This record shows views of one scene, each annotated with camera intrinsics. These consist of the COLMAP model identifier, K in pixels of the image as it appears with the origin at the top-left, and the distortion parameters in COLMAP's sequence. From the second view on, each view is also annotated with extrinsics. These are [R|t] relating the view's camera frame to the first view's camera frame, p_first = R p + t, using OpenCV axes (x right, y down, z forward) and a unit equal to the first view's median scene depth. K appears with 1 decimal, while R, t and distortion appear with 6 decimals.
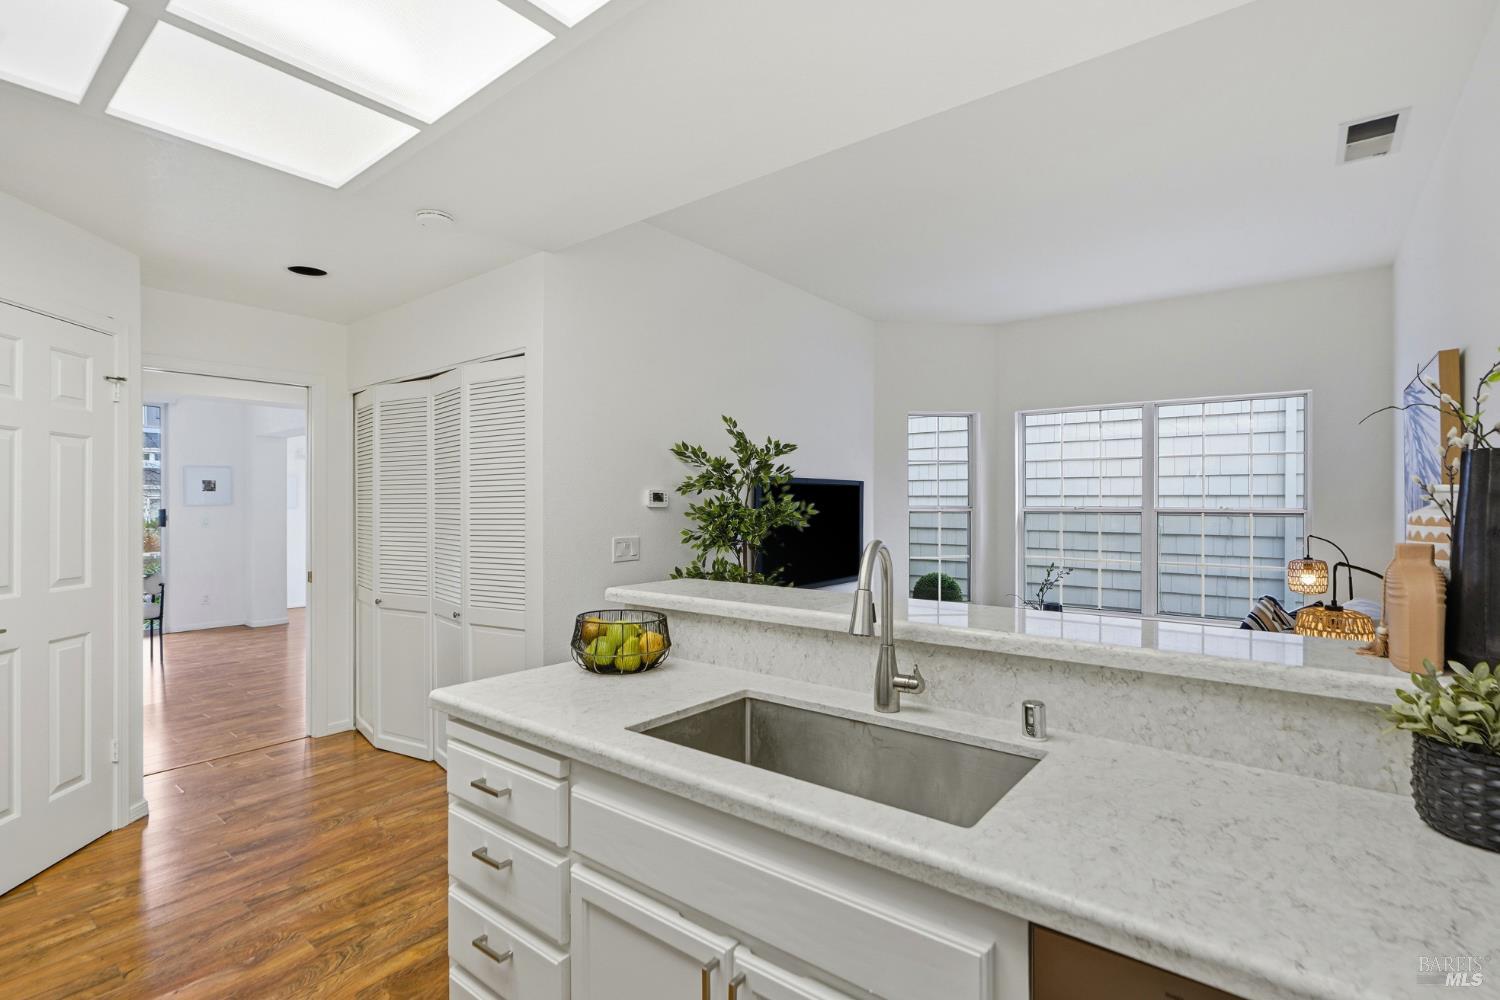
lens RADIAL K [[680.9, 0, 748.6], [0, 680.9, 525.3], [0, 0, 1]] dist [-0.001863, 0.000771]
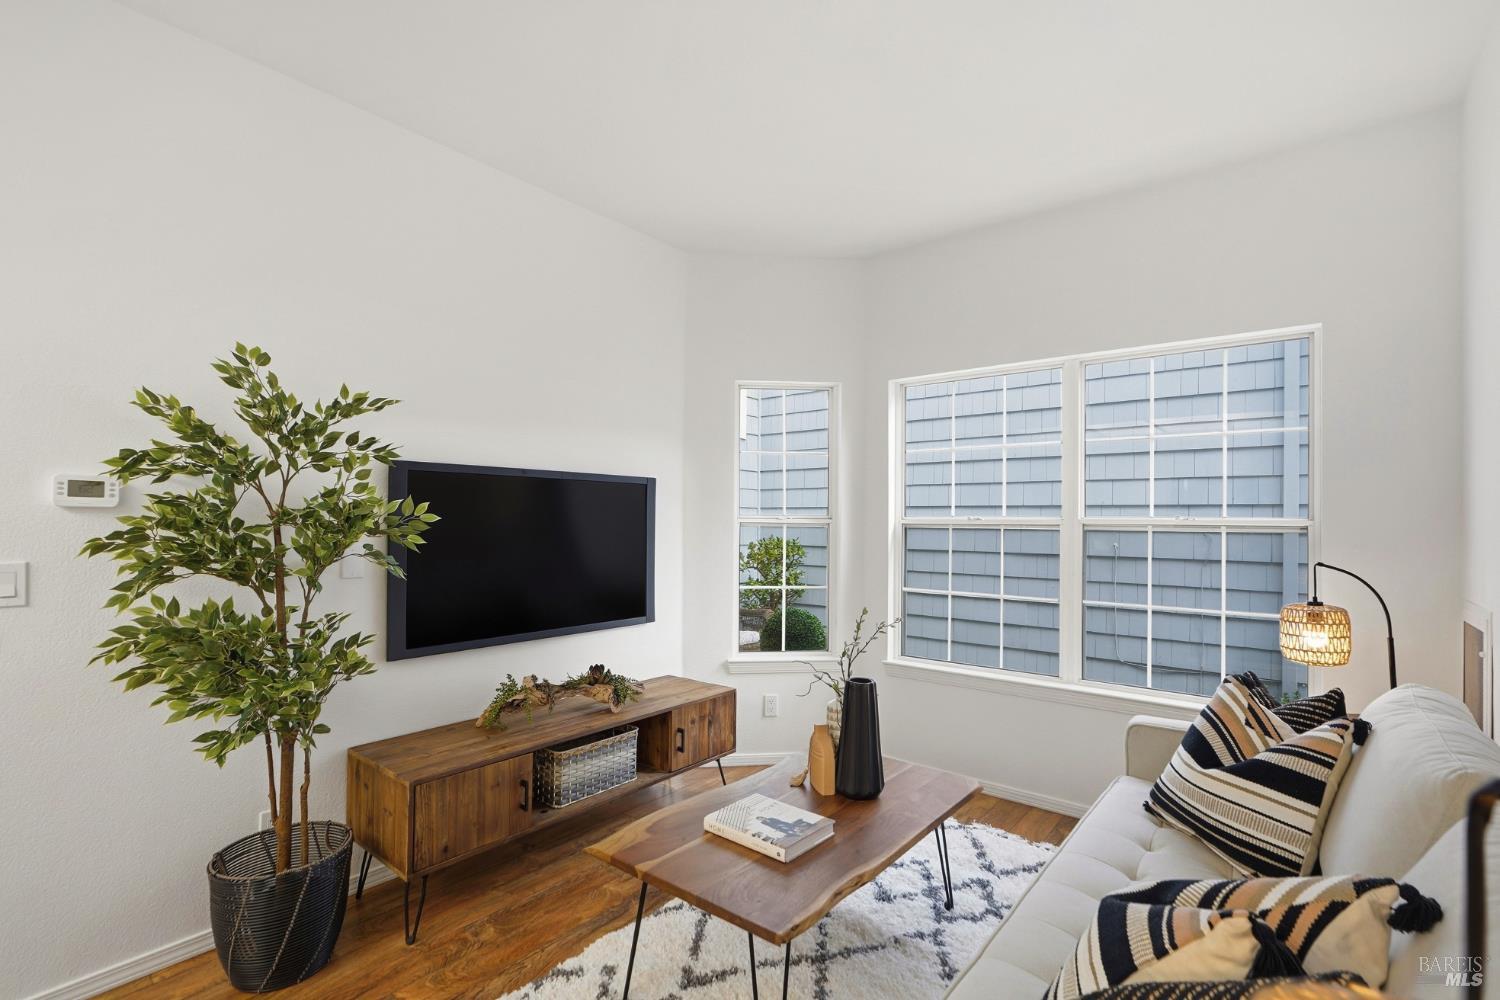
lens RADIAL K [[680.9, 0, 743.5], [0, 680.9, 521.6], [0, 0, 1]] dist [-0.001863, 0.000771]
pose [[0.999825, 0.003766, -0.018298, 0.730737], [-0.004330, 0.999515, -0.030846, -0.000626], [0.018173, 0.030920, 0.999357, 0.863948]]
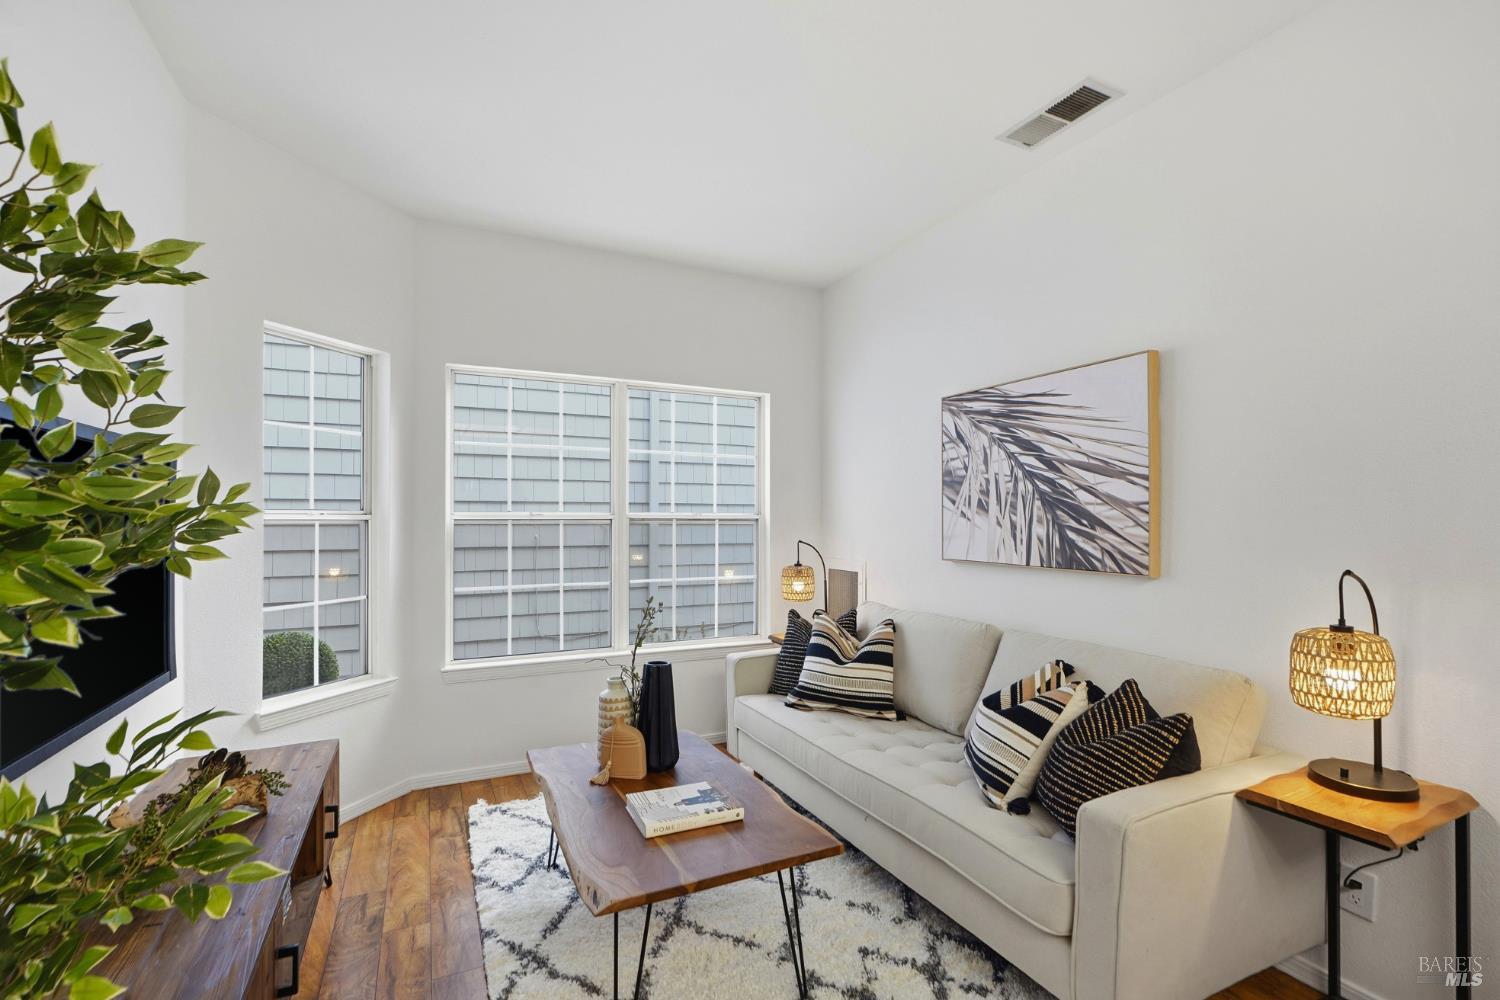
lens RADIAL K [[680.9, 0, 749.4], [0, 680.9, 525.8], [0, 0, 1]] dist [-0.001863, 0.000771]
pose [[0.445293, -0.014150, 0.895273, -0.157520], [0.029175, 0.999573, 0.001287, -0.019660], [-0.894909, 0.025546, 0.445516, 1.314067]]
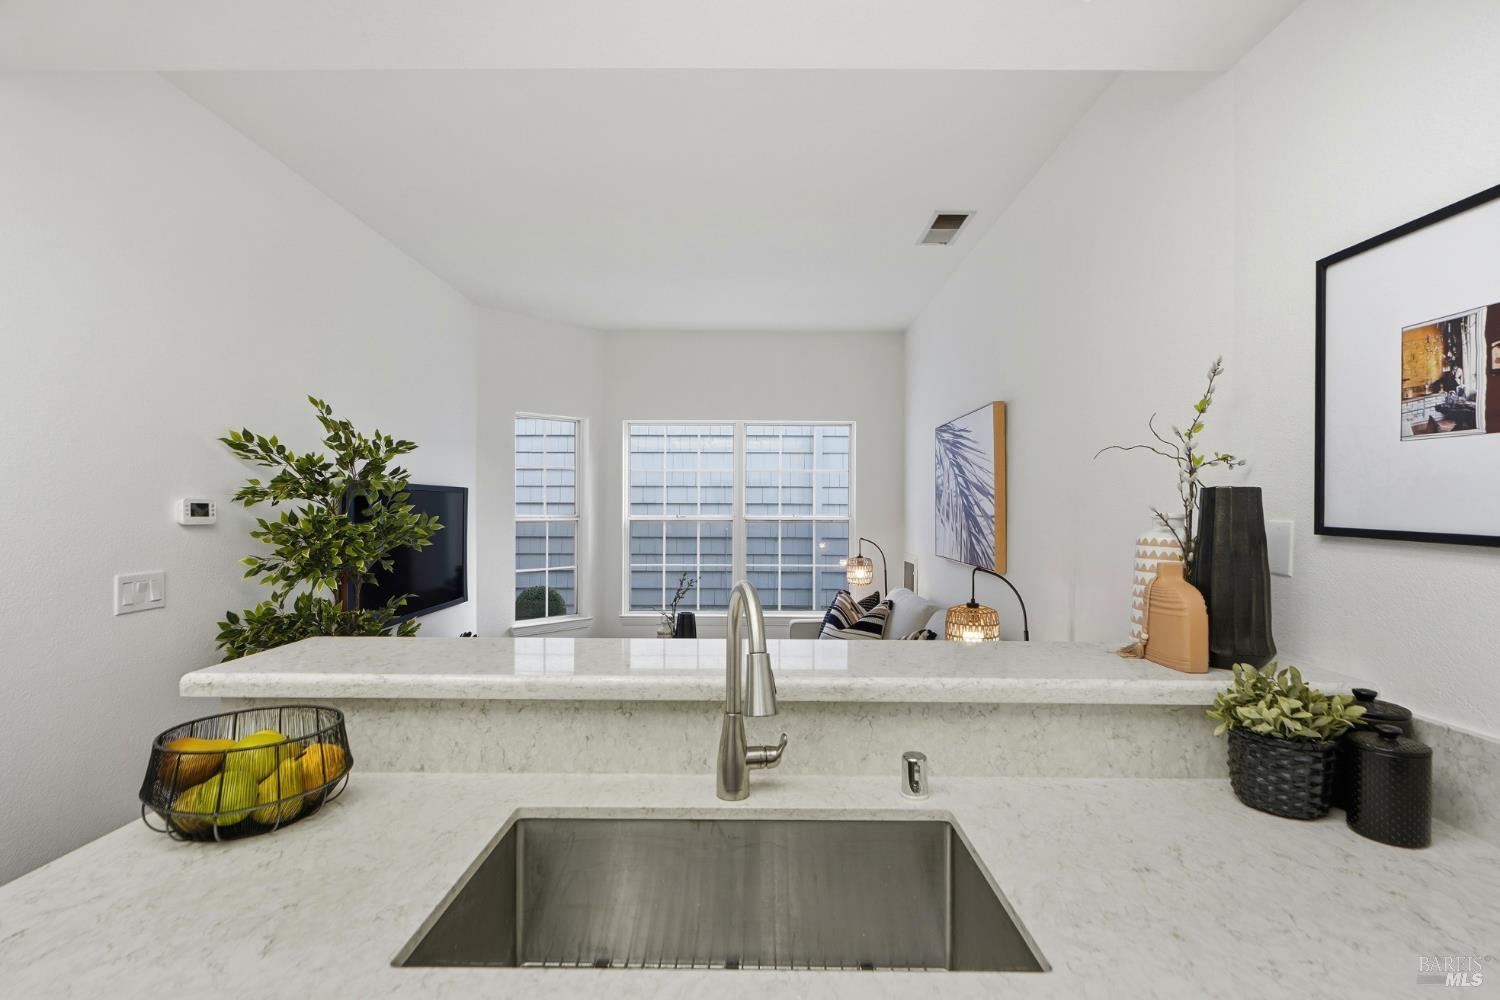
lens RADIAL K [[680.9, 0, 740.9], [0, 680.9, 517.3], [0, 0, 1]] dist [-0.001863, 0.000771]
pose [[0.801348, -0.009364, 0.598125, -0.196542], [0.019078, 0.999769, -0.009908, -0.031568], [-0.597894, 0.019351, 0.801342, 0.276226]]
